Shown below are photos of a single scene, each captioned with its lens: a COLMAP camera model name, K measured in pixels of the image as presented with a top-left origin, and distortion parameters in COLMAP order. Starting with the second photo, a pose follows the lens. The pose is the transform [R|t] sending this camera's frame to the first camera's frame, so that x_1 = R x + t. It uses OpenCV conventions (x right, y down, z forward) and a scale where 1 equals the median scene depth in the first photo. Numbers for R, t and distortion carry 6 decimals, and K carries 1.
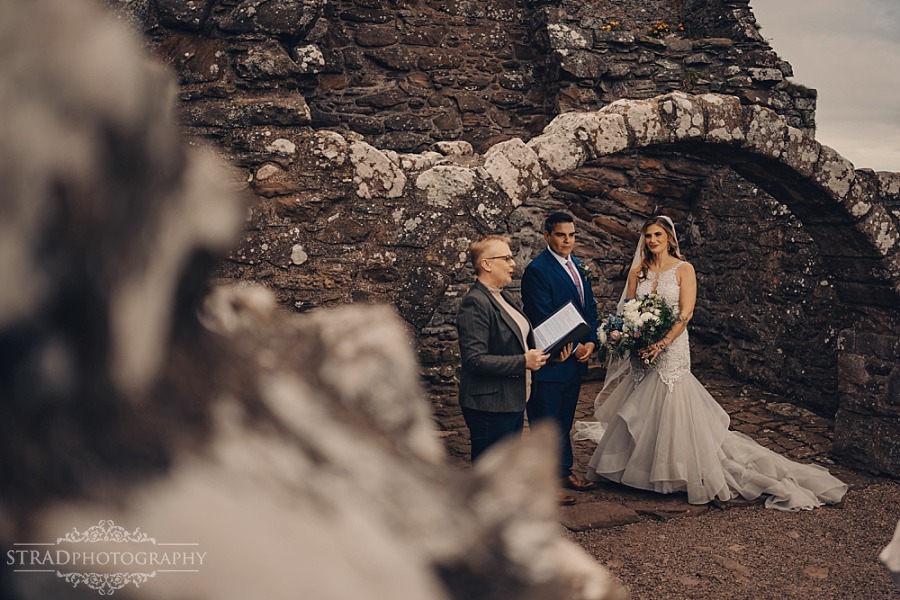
lens RADIAL K [[916.2, 0, 436.9], [0, 916.2, 300.5], [0, 0, 1]] dist [-0.088143, 0.000000]
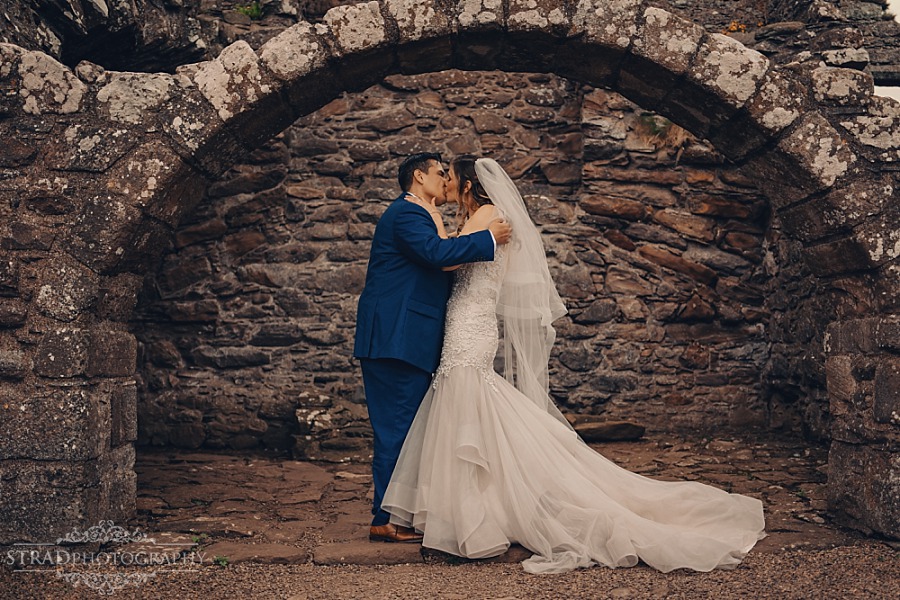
lens RADIAL K [[916.2, 0, 436.4], [0, 916.2, 296.4], [0, 0, 1]] dist [-0.088143, 0.000000]
pose [[0.953295, -0.021636, -0.301265, 0.301422], [-0.023260, 0.989210, -0.144643, 0.095174], [0.301144, 0.144895, 0.942506, 0.213212]]
